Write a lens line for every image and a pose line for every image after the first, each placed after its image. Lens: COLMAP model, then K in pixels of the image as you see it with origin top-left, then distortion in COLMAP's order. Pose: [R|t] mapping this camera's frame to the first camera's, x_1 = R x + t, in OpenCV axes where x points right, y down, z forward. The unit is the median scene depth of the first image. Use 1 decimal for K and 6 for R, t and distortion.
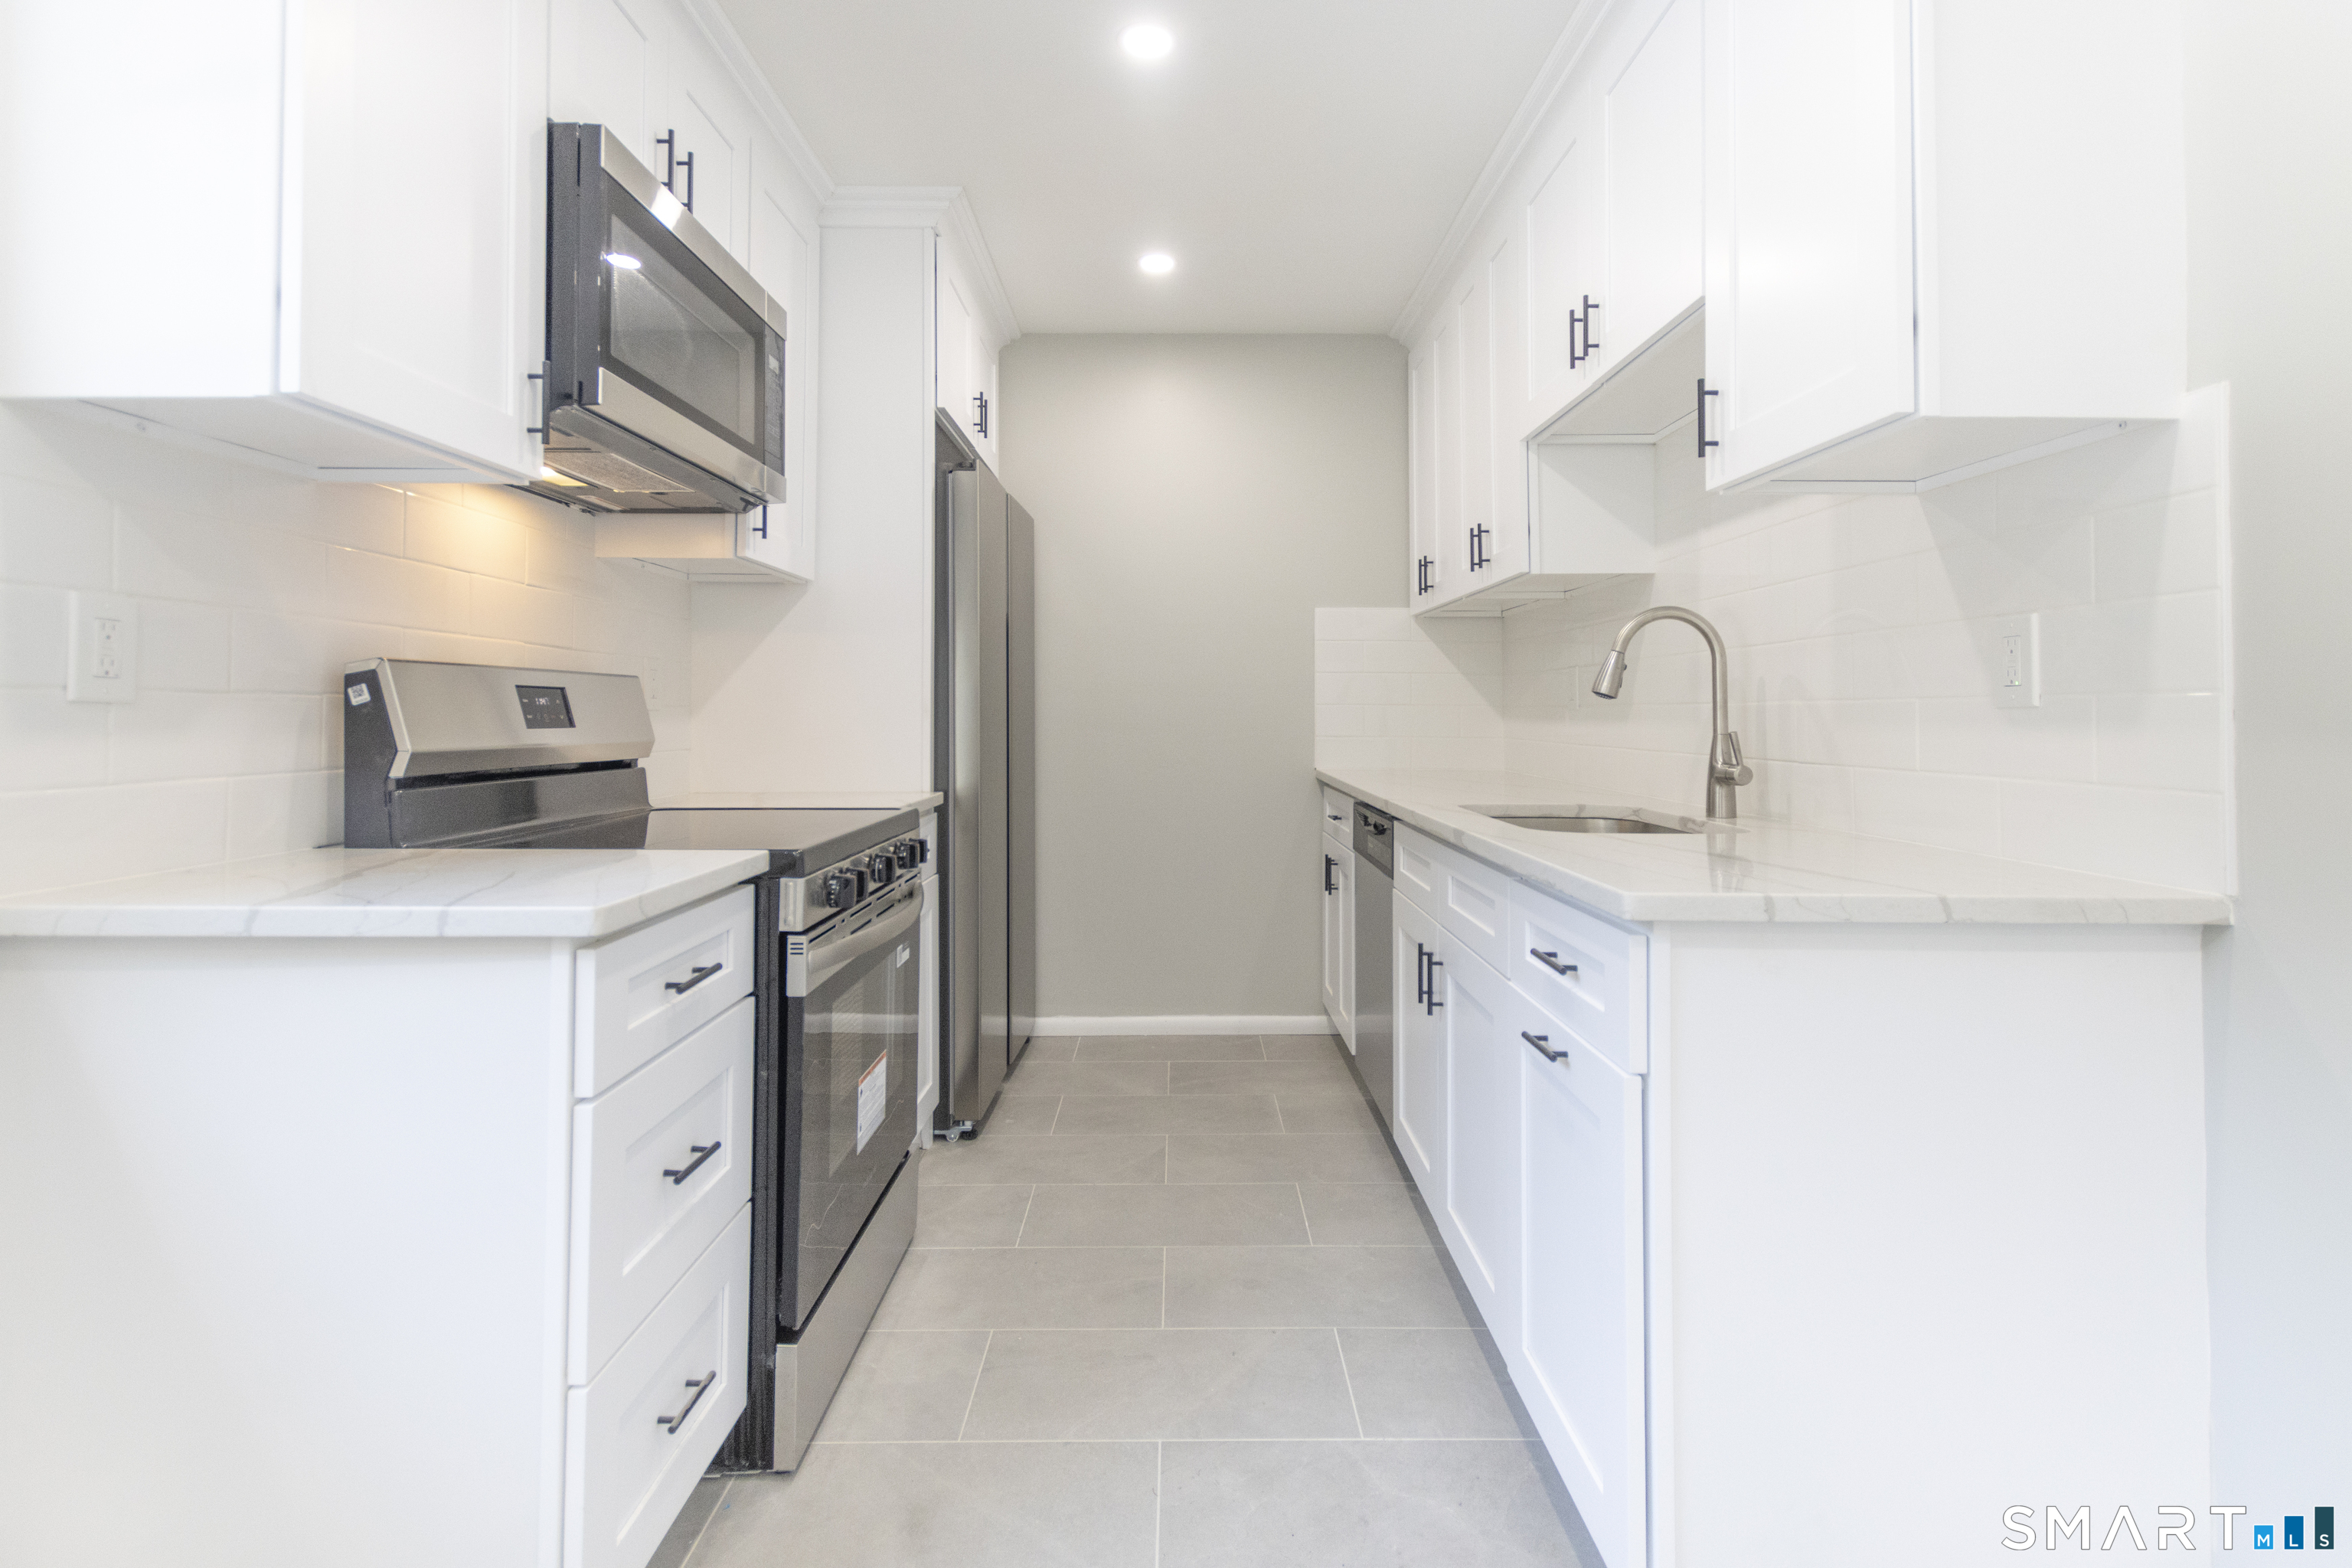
lens RADIAL K [[1116.0, 0, 1175.7], [0, 1116.0, 697.3], [0, 0, 1]] dist [0.001507, 0.000072]
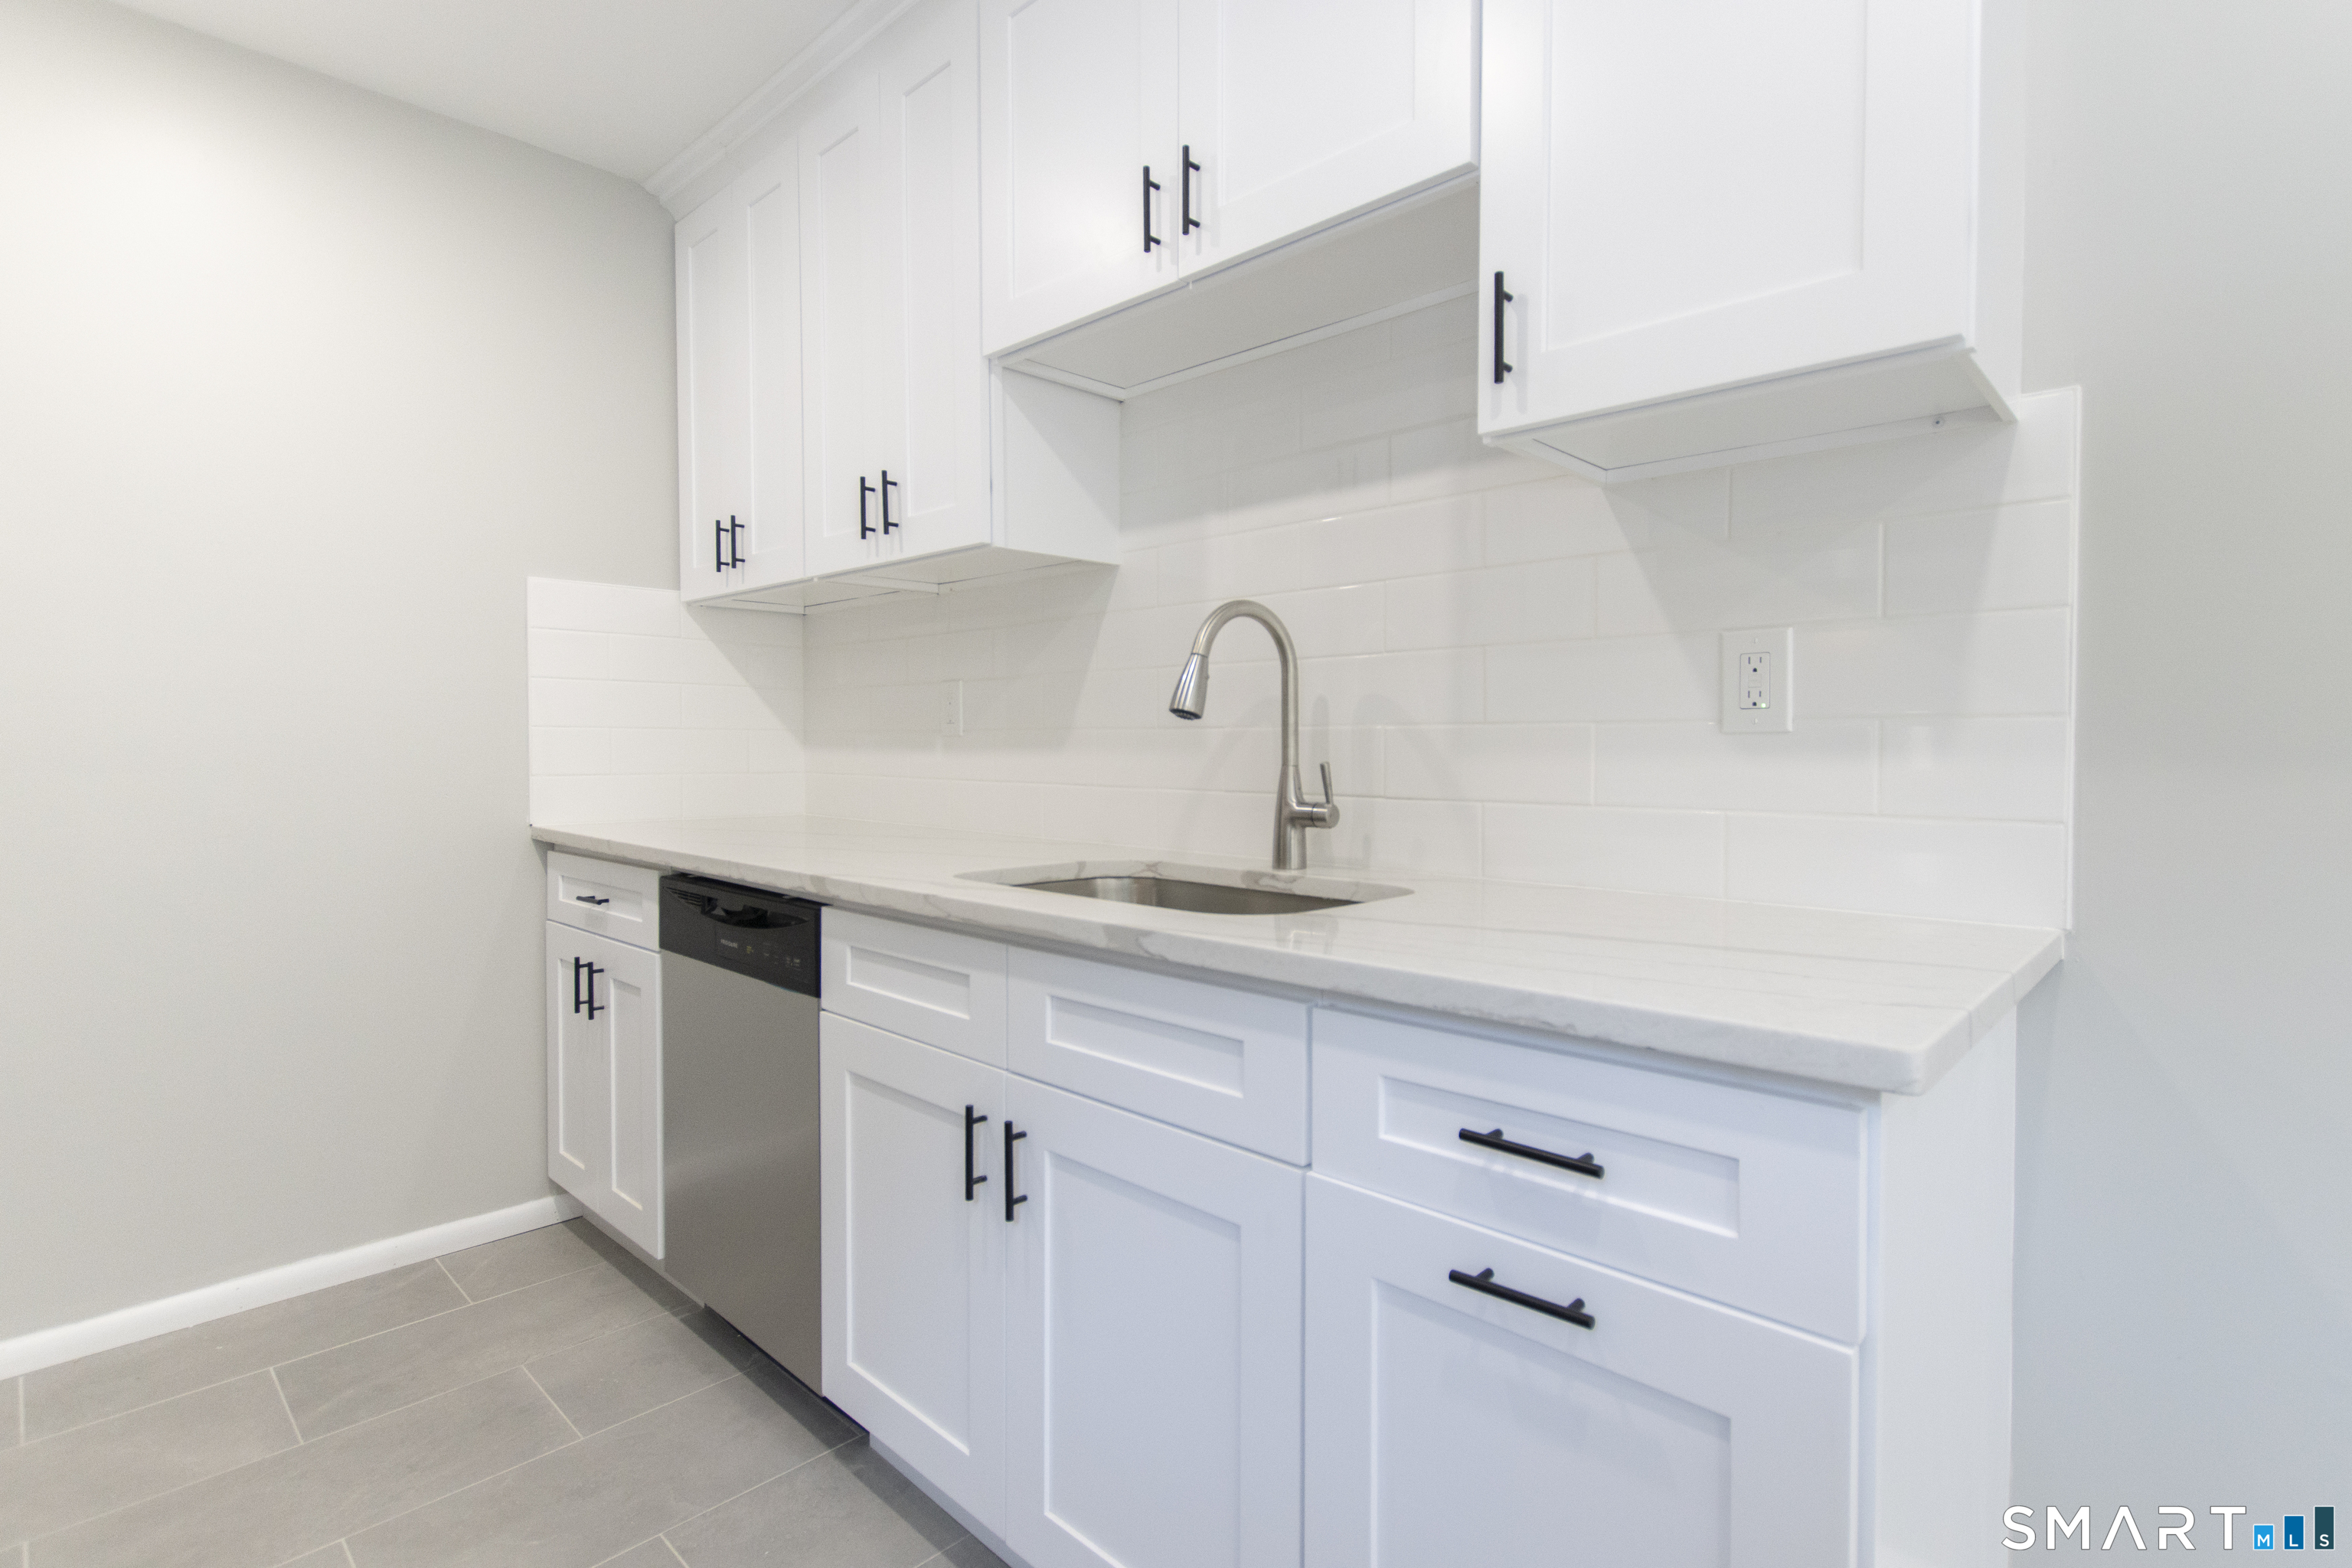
lens RADIAL K [[1122.4, 0, 1187.9], [0, 1122.4, 775.7], [0, 0, 1]] dist [0.002304, 0.000383]
pose [[0.689427, -0.020377, 0.724068, -0.148785], [-0.011270, 0.999181, 0.038851, 0.009426], [-0.724267, -0.034945, 0.688633, 0.485060]]
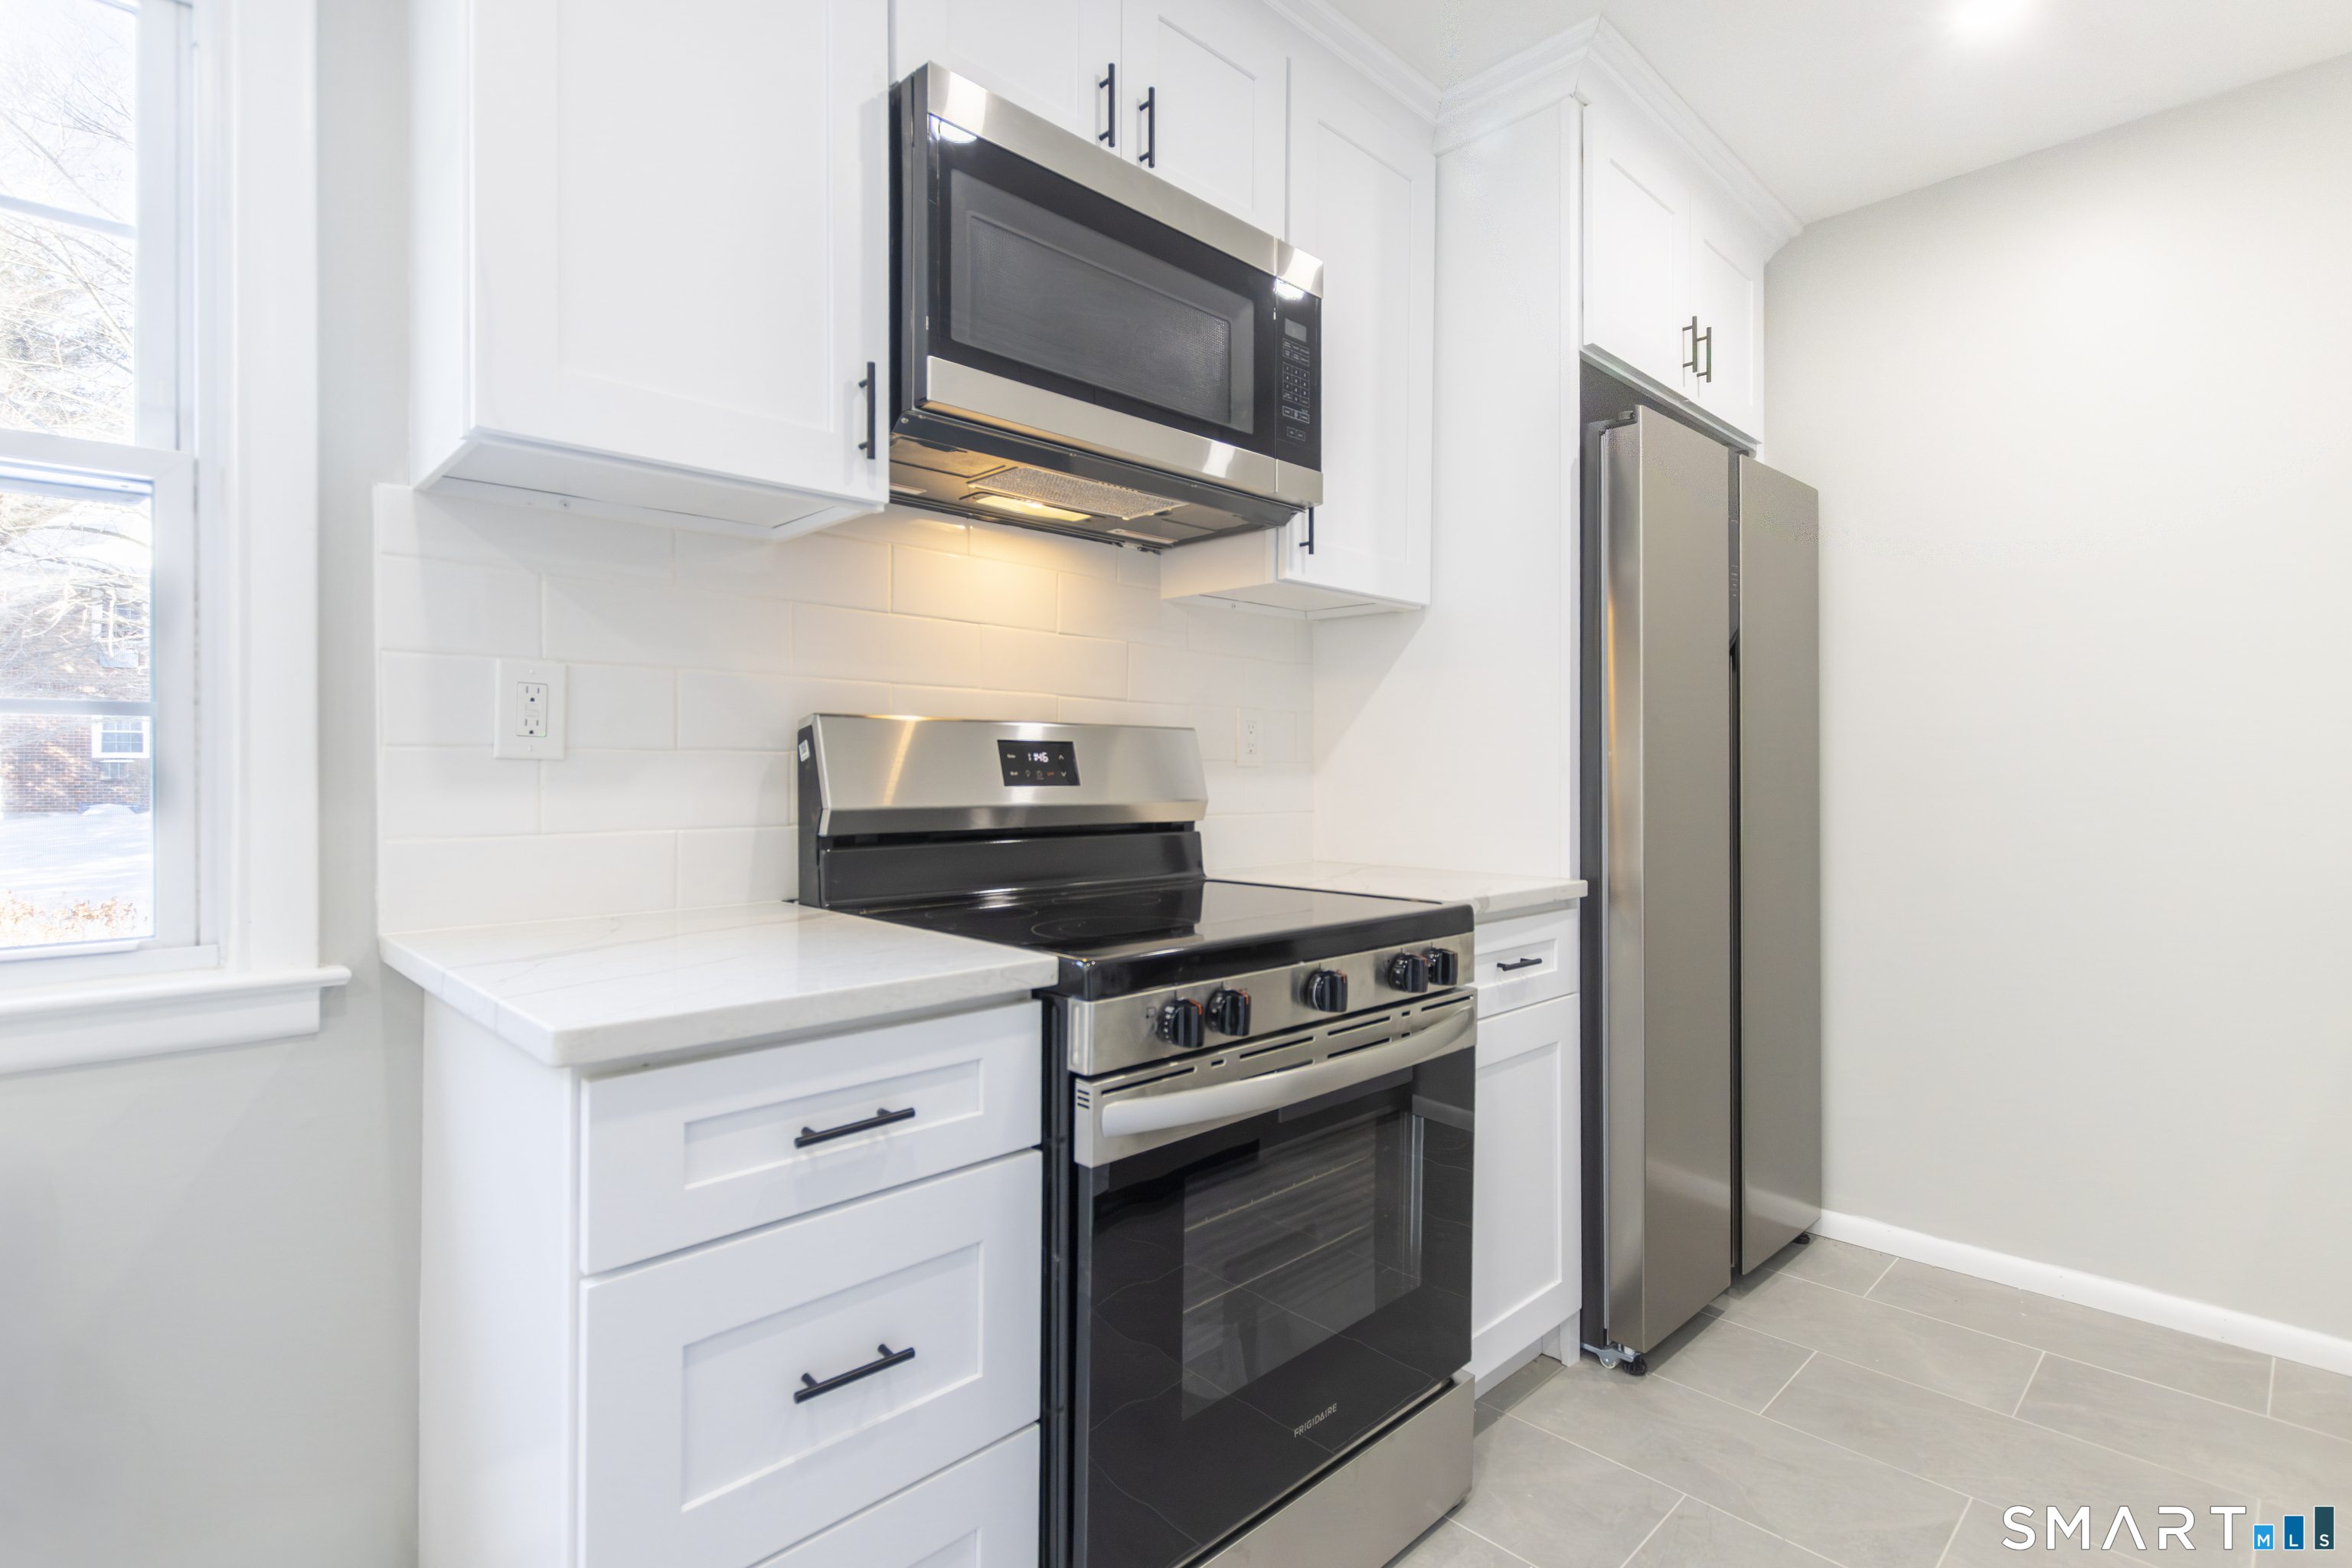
lens RADIAL K [[1113.3, 0, 1182.1], [0, 1113.3, 773.6], [0, 0, 1]] dist [0.001690, 0.000113]
pose [[0.697823, 0.004006, -0.716260, 0.161979], [0.008080, 0.999877, 0.013464, 0.005369], [0.716225, -0.015183, 0.697704, 0.414819]]
